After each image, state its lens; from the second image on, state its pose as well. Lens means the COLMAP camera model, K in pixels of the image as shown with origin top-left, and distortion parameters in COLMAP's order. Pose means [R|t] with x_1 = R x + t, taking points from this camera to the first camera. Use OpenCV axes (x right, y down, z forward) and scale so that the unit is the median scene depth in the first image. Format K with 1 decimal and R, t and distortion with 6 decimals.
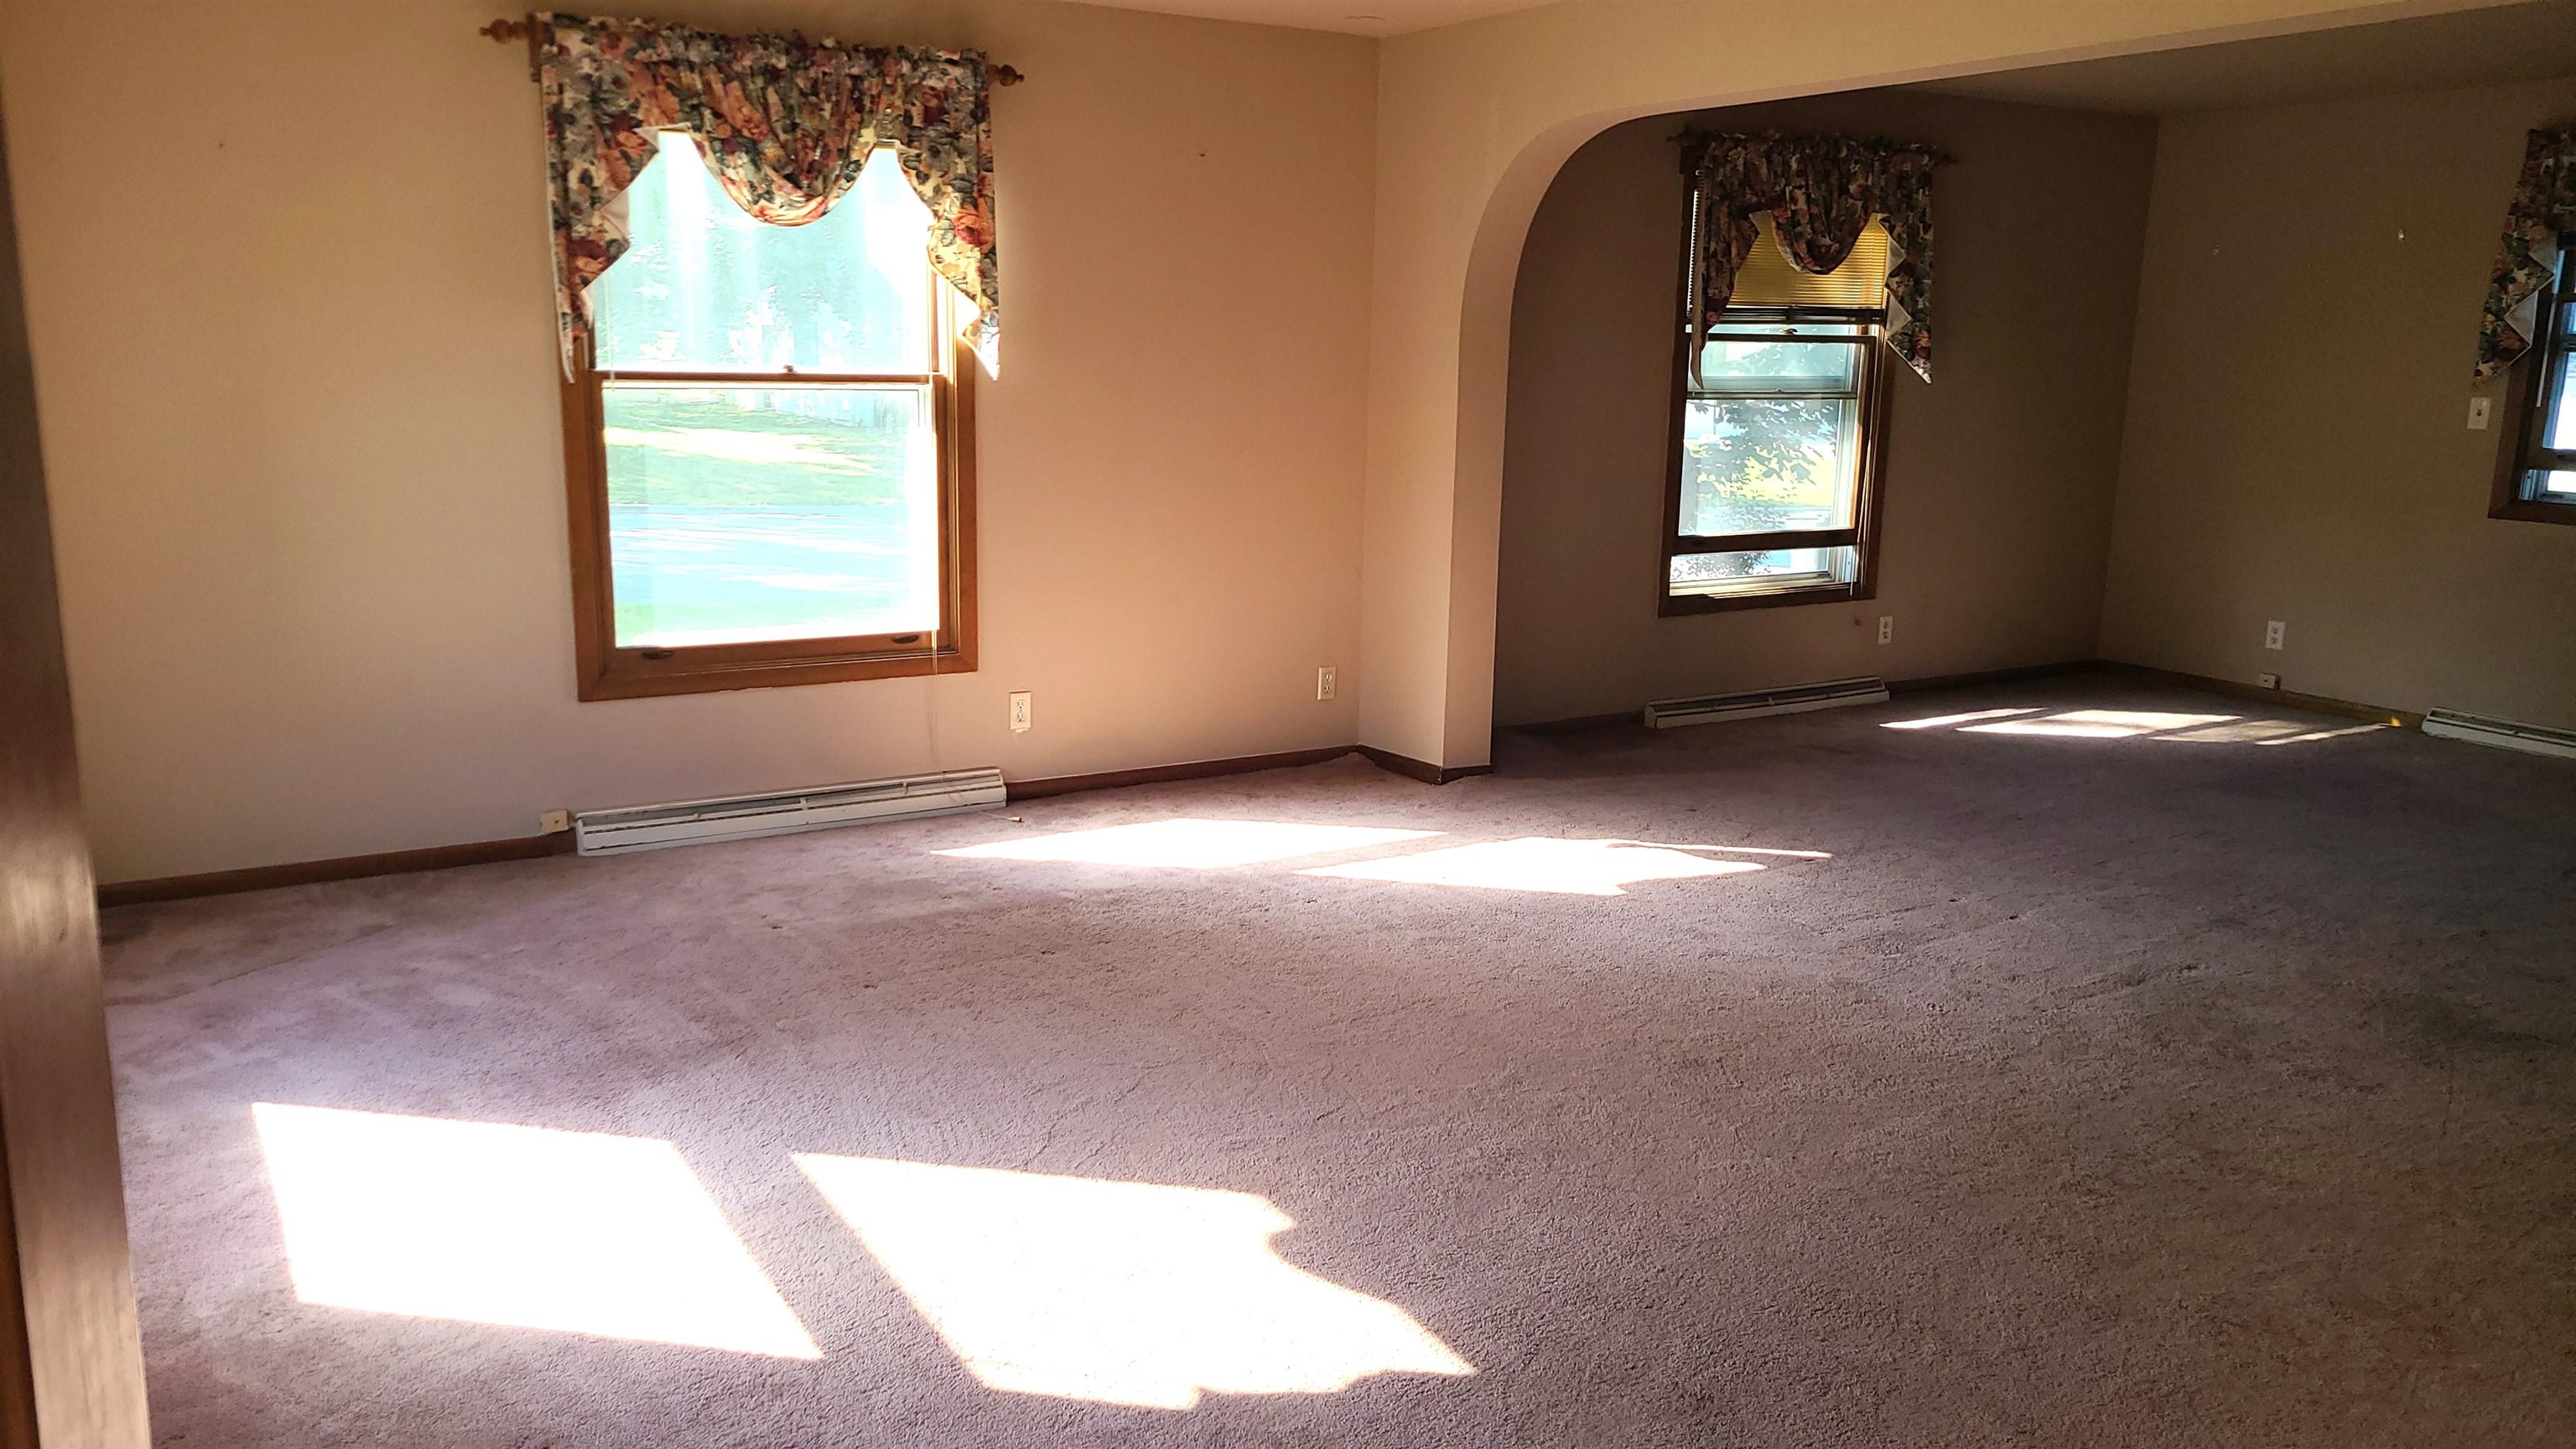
lens RADIAL K [[1929.1, 0, 1288.0], [0, 1929.1, 724.5], [0, 0, 1]] dist [0.053412, -0.014586]
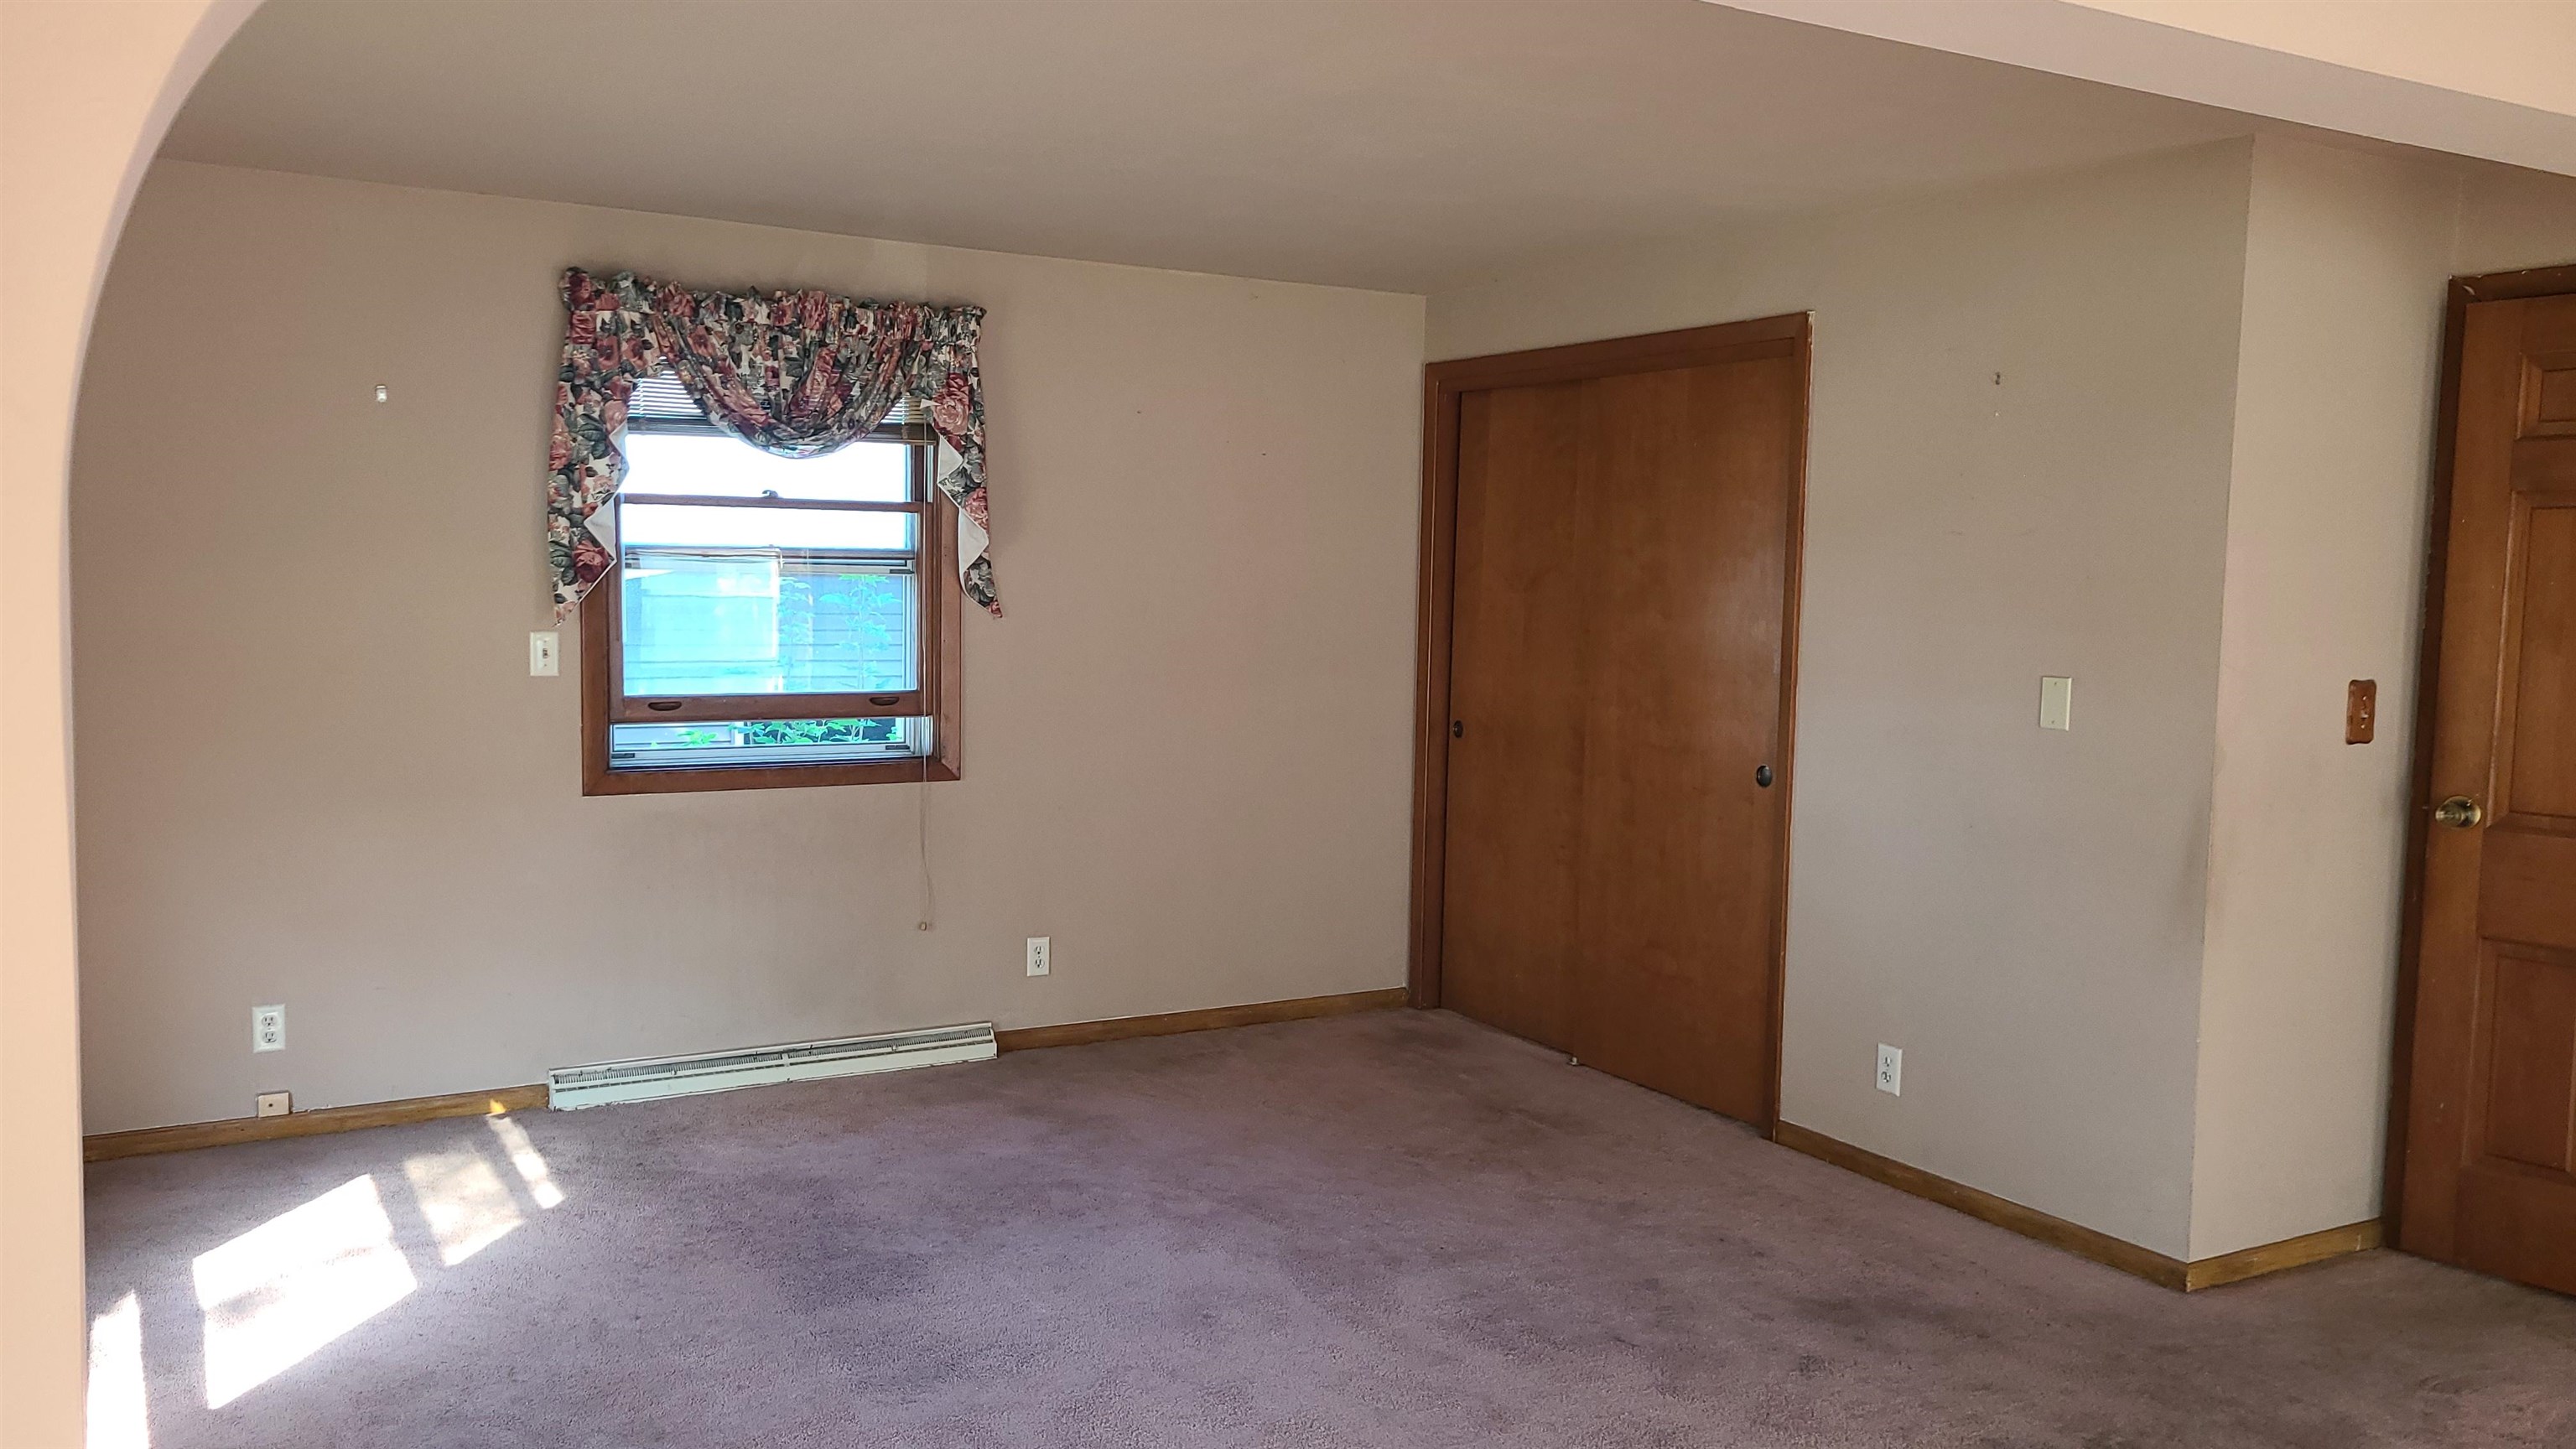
lens RADIAL K [[1929.1, 0, 1288.0], [0, 1929.1, 724.5], [0, 0, 1]] dist [0.053412, -0.014586]
pose [[0.034028, -0.109080, 0.993450, -0.083396], [0.183904, 0.977736, 0.101056, -0.154816], [-0.982355, 0.179261, 0.053331, 0.702890]]
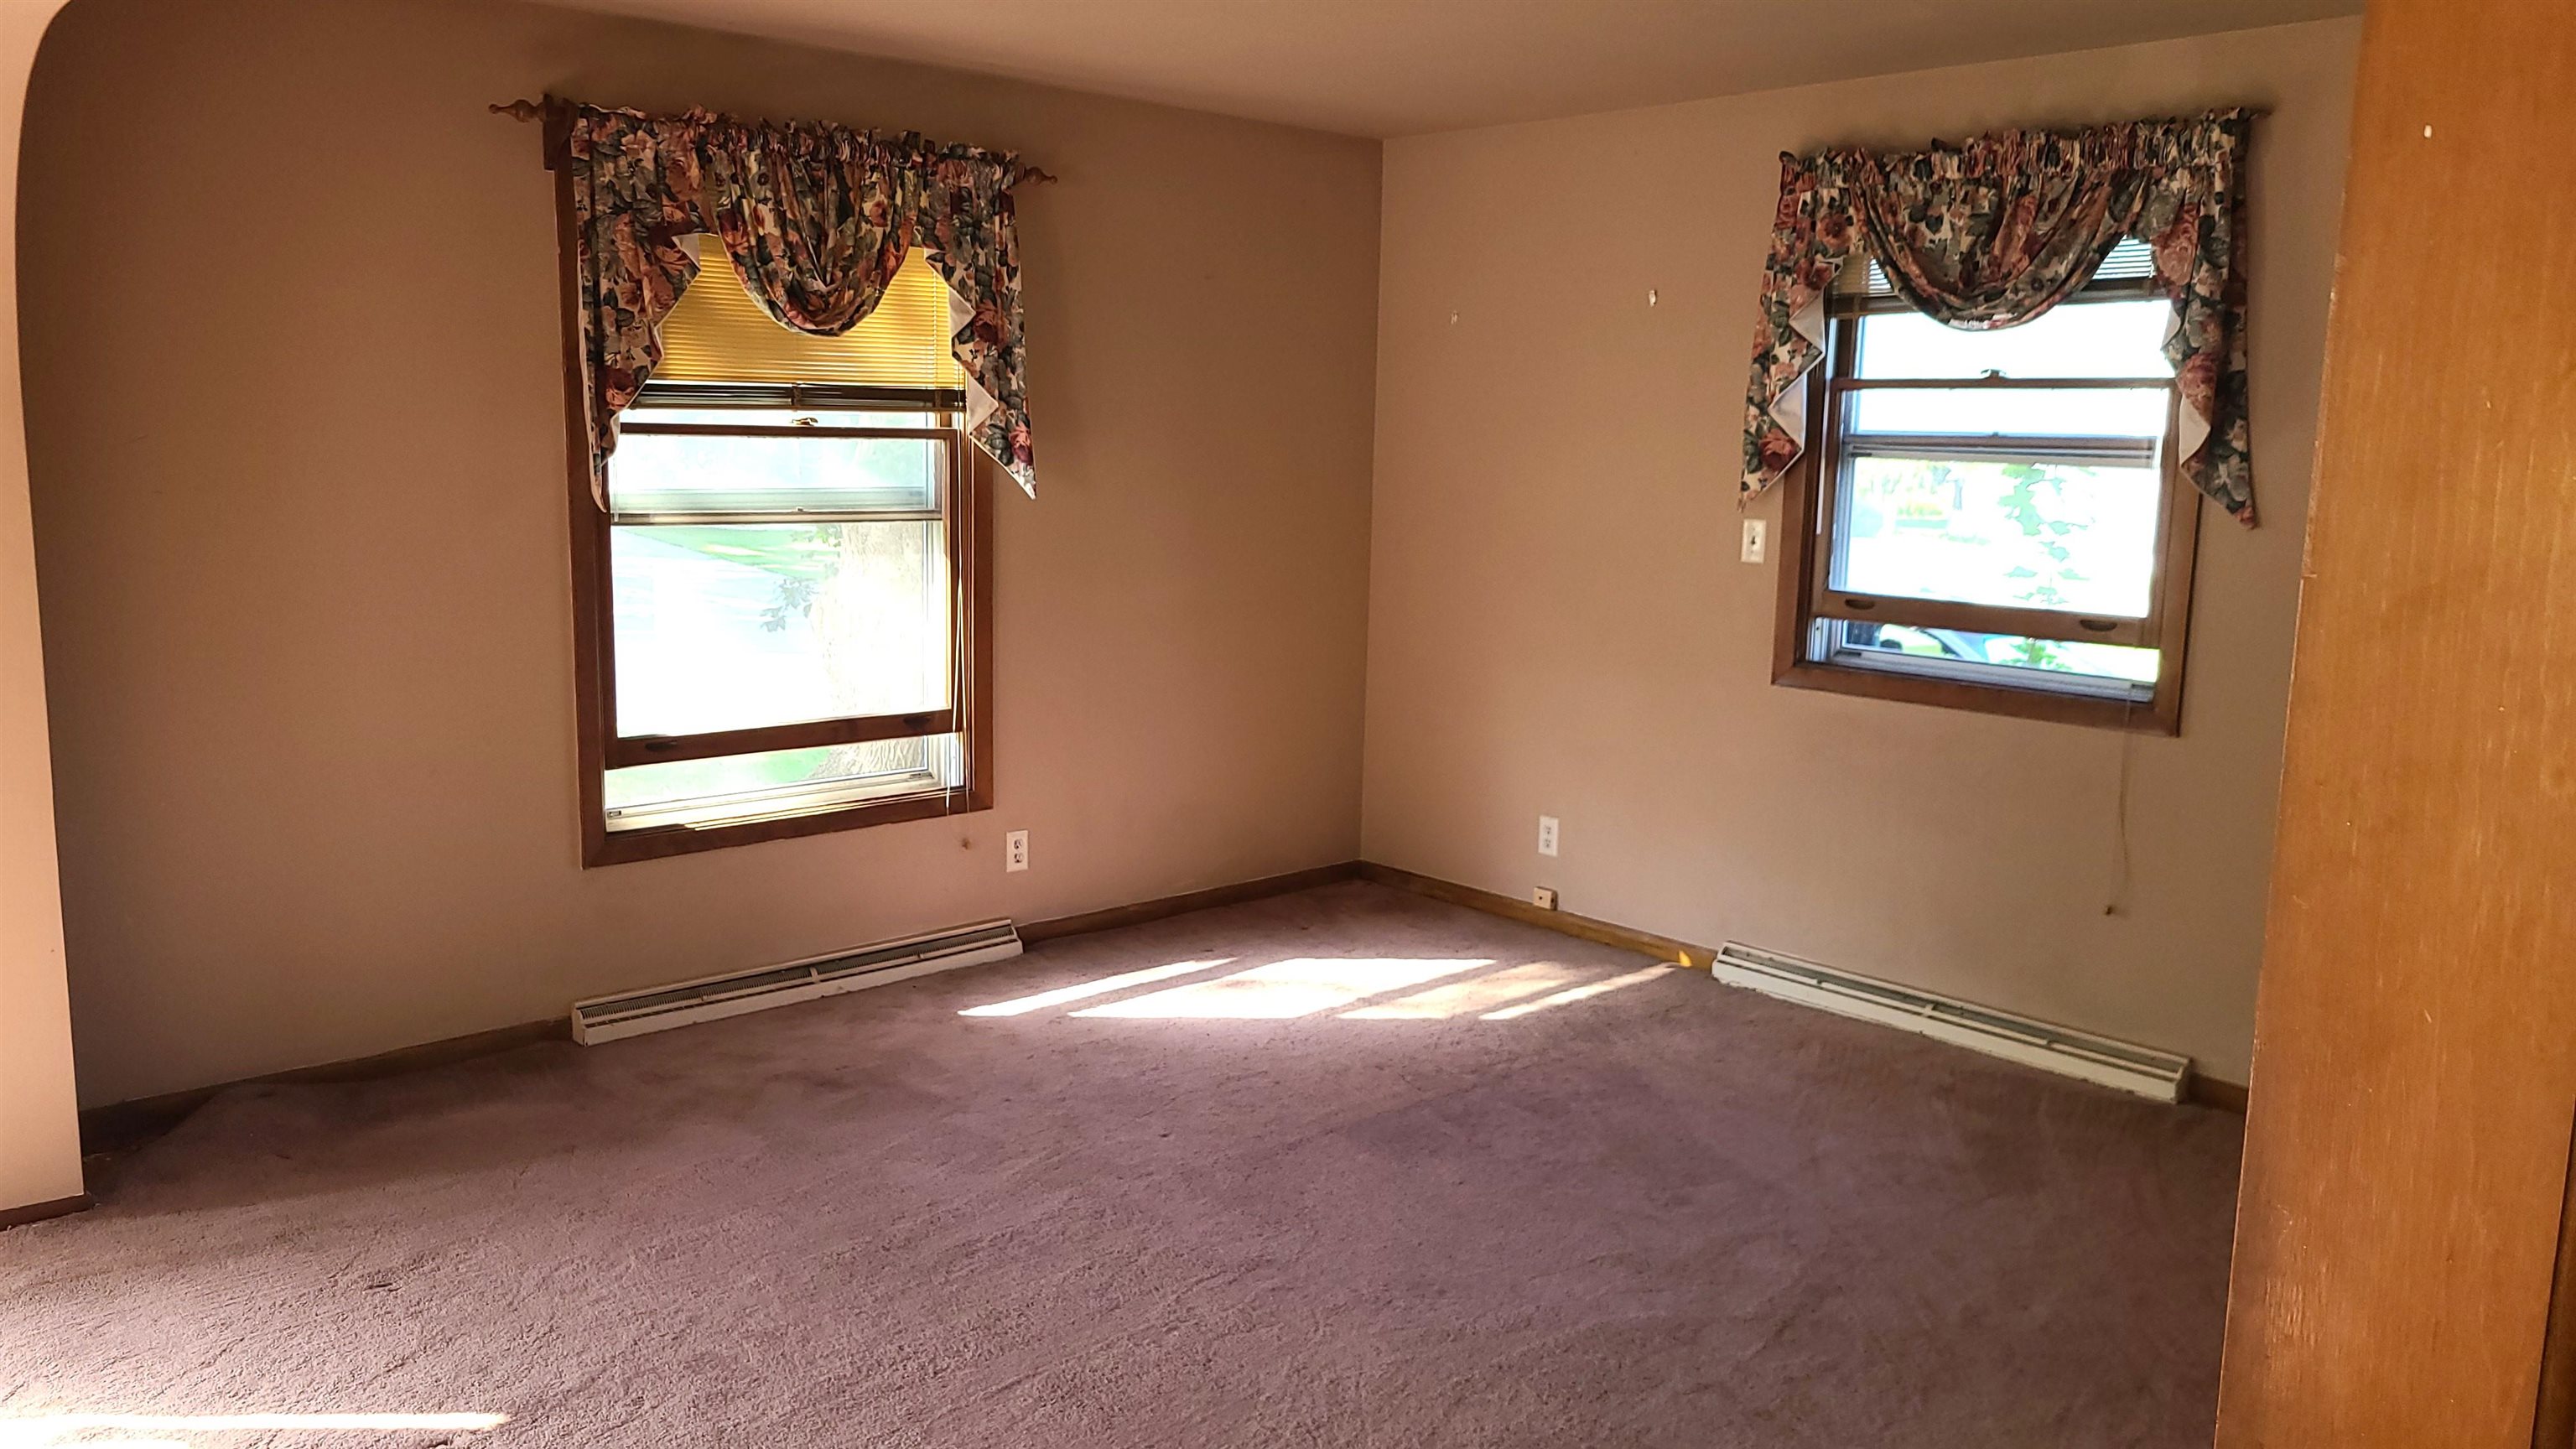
lens RADIAL K [[1929.1, 0, 1288.0], [0, 1929.1, 724.5], [0, 0, 1]] dist [0.053412, -0.014586]
pose [[0.981584, -0.029001, 0.188816, 0.299271], [0.037307, 0.998479, -0.040583, -0.067852], [-0.187352, 0.046879, 0.981174, 0.332358]]
